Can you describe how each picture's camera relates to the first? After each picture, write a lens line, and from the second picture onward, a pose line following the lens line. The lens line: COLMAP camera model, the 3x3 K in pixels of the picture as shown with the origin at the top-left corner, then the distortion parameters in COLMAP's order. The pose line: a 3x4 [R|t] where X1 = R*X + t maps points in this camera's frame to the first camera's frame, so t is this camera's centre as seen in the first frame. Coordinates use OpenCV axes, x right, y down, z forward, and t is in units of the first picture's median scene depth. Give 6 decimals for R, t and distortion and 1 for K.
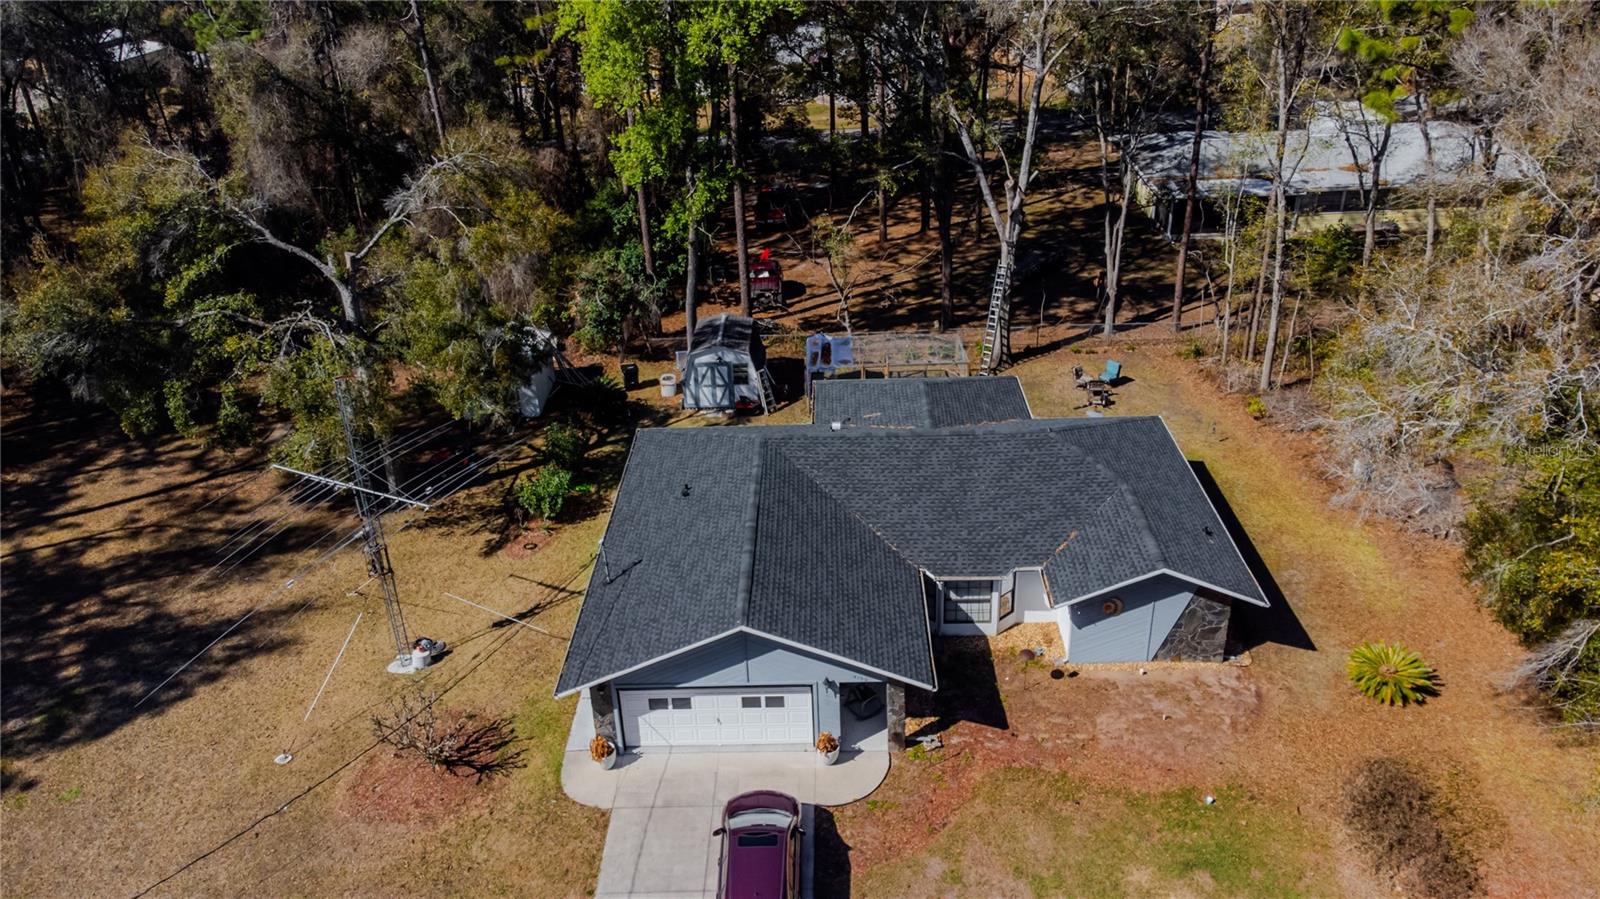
lens RADIAL K [[1195.7, 0, 796.0], [0, 1195.7, 452.6], [0, 0, 1]] dist [0.041567, 0.033653]
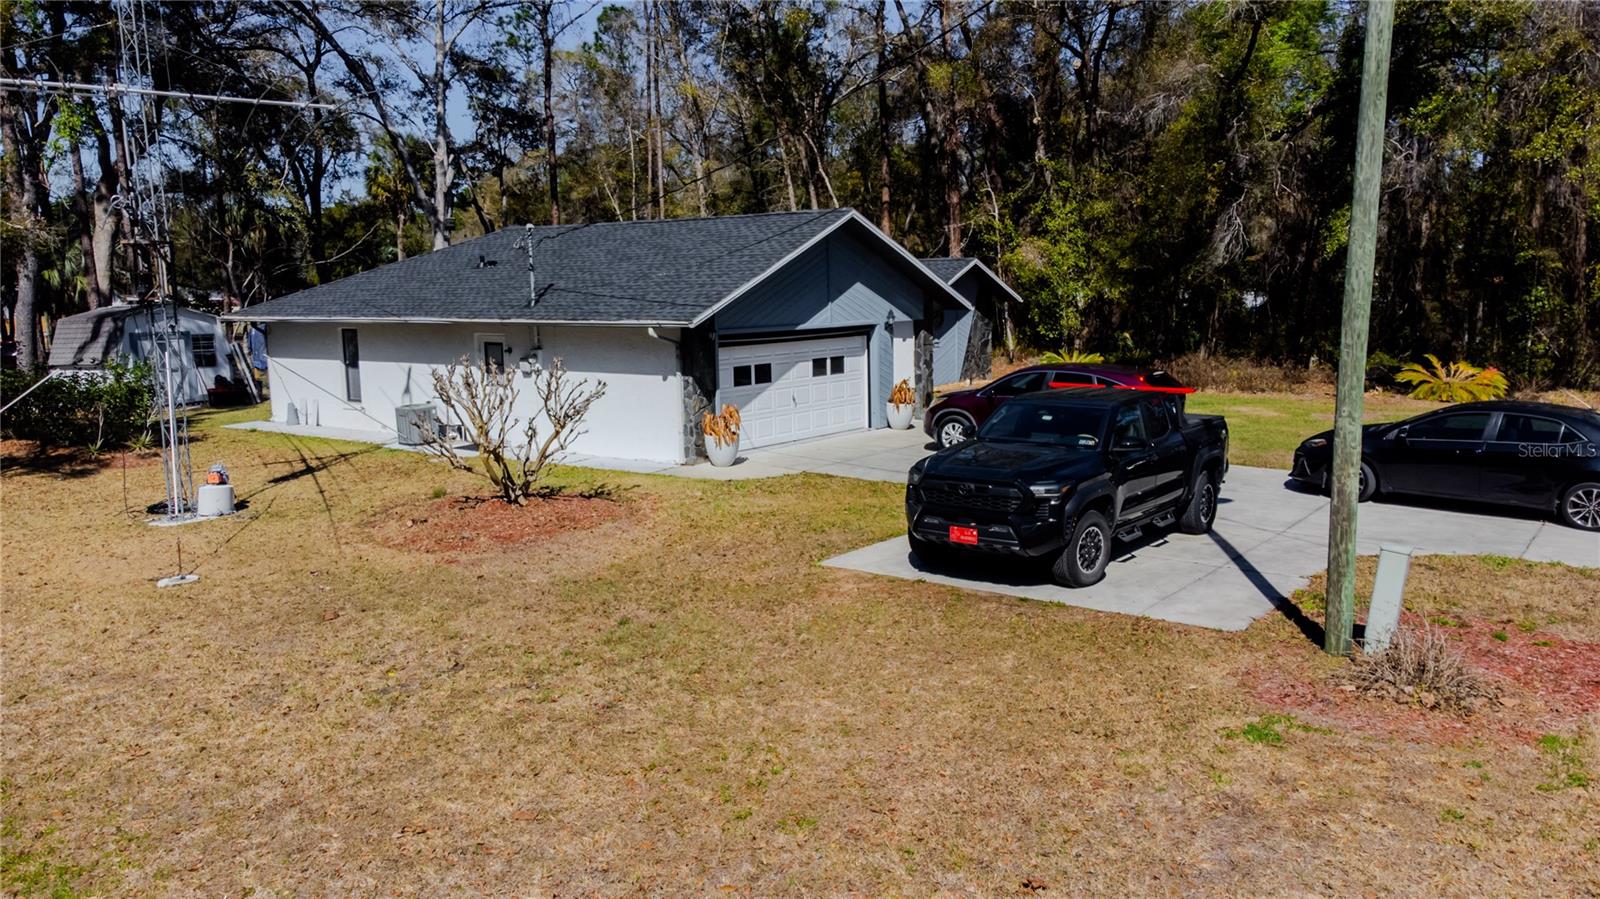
lens RADIAL K [[1195.7, 0, 797.1], [0, 1195.7, 447.3], [0, 0, 1]] dist [0.041567, 0.033653]
pose [[0.591866, -0.084991, 0.801543, -0.525394], [0.368148, 0.913146, -0.175019, 0.302424], [-0.717051, 0.398674, 0.571749, 0.461039]]
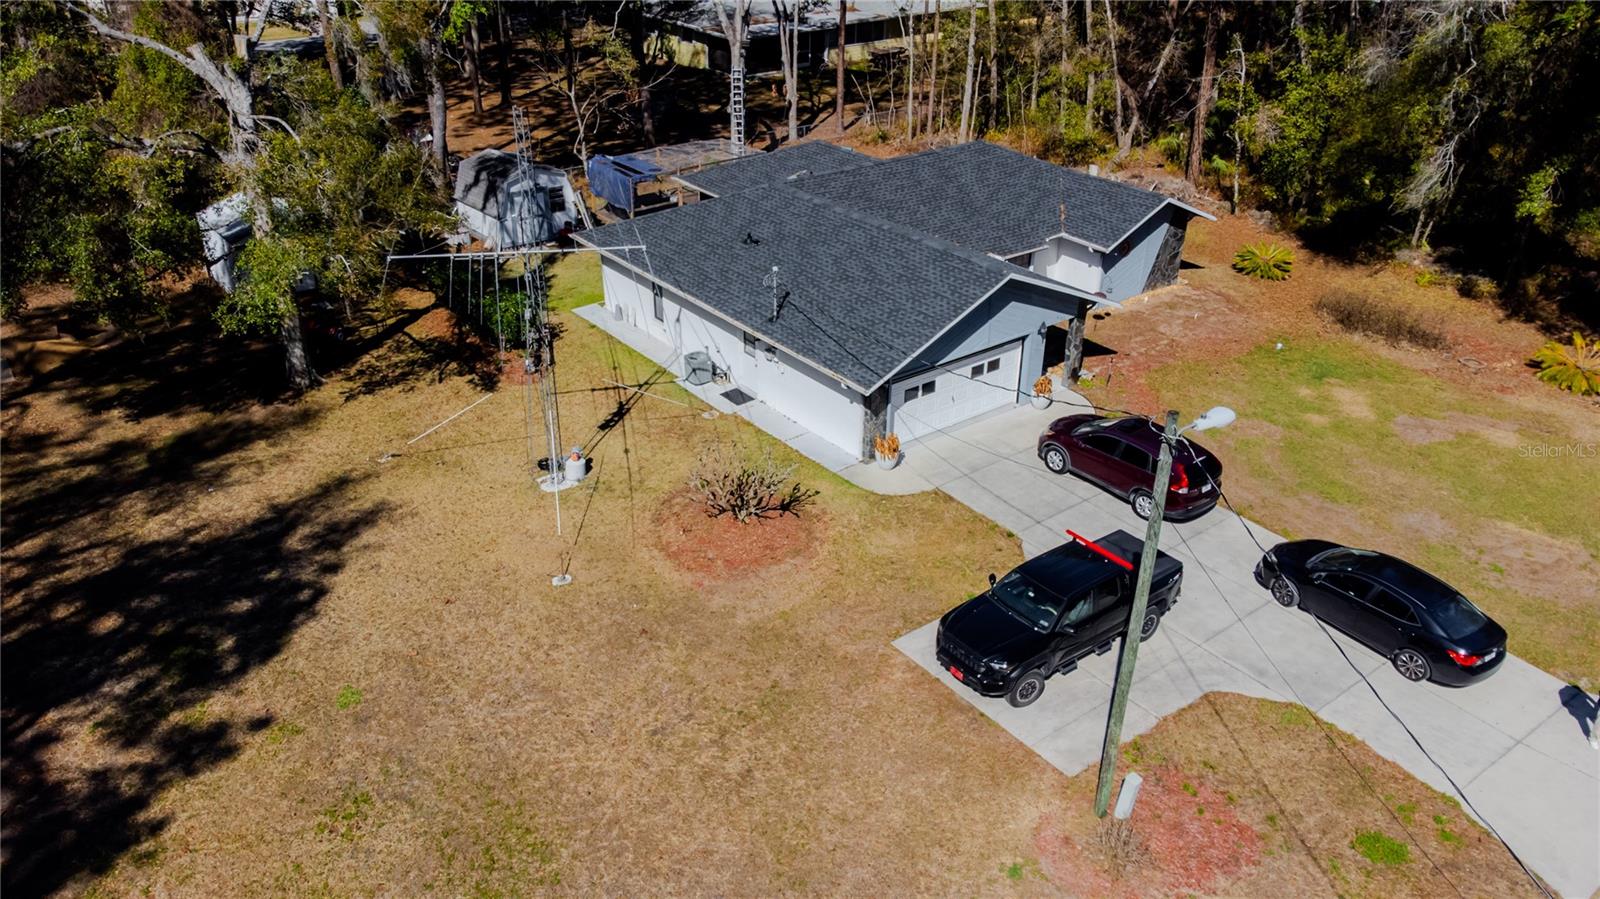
lens RADIAL K [[1195.7, 0, 796.5], [0, 1195.7, 452.7], [0, 0, 1]] dist [0.041567, 0.033653]
pose [[0.781140, -0.257745, 0.568672, -0.609384], [0.255009, 0.963087, 0.086223, 0.114983], [-0.569904, 0.077665, 0.818033, 0.185363]]
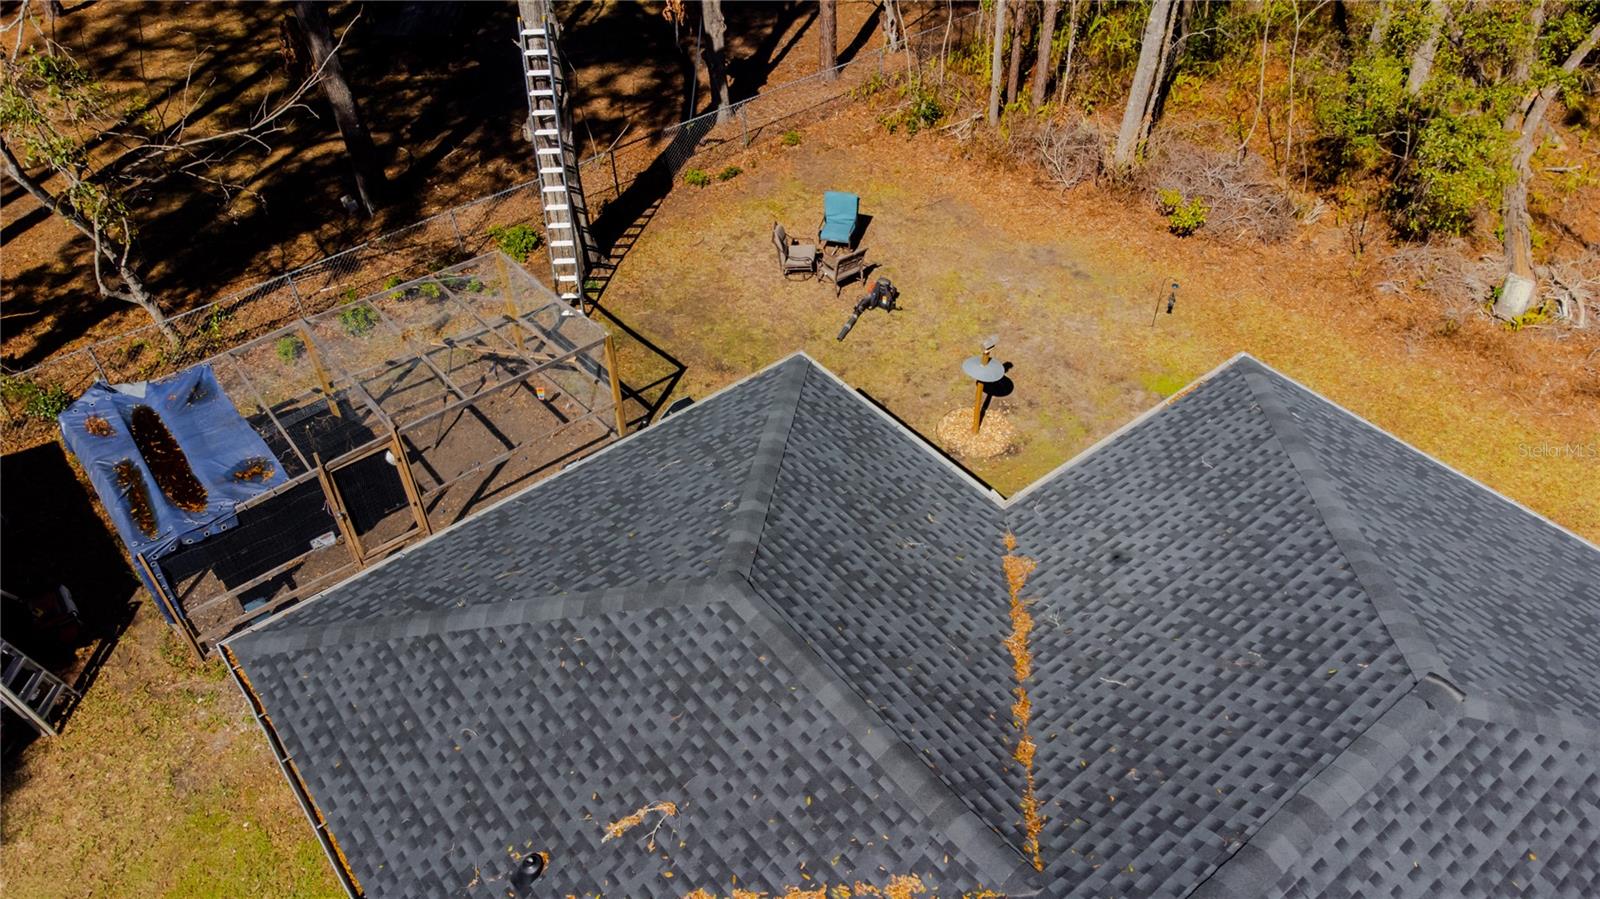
lens RADIAL K [[1195.7, 0, 804.4], [0, 1195.7, 452.8], [0, 0, 1]] dist [0.041567, 0.033653]
pose [[0.771764, -0.418483, 0.478803, 0.004374], [0.288666, 0.901447, 0.322592, -0.175893], [-0.566615, -0.110750, 0.816506, 0.824686]]
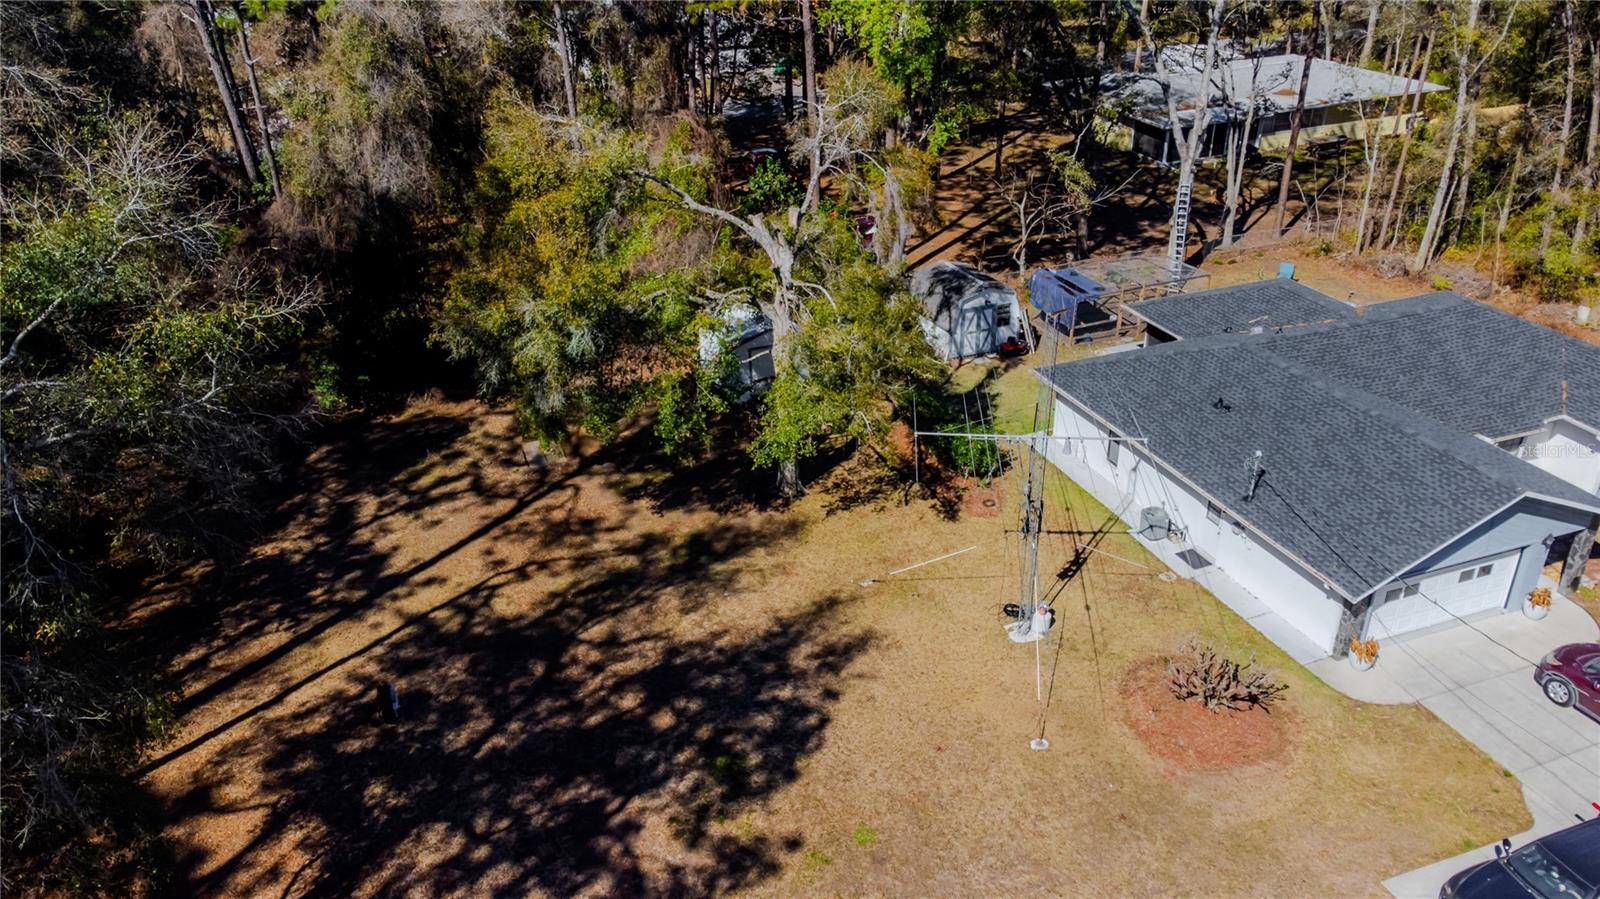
lens RADIAL K [[1195.7, 0, 796.1], [0, 1195.7, 450.4], [0, 0, 1]] dist [0.041567, 0.033653]
pose [[0.925315, -0.158473, 0.344497, -0.710161], [0.158627, 0.986943, 0.027934, -0.012845], [-0.344426, 0.028799, 0.938372, 0.173517]]
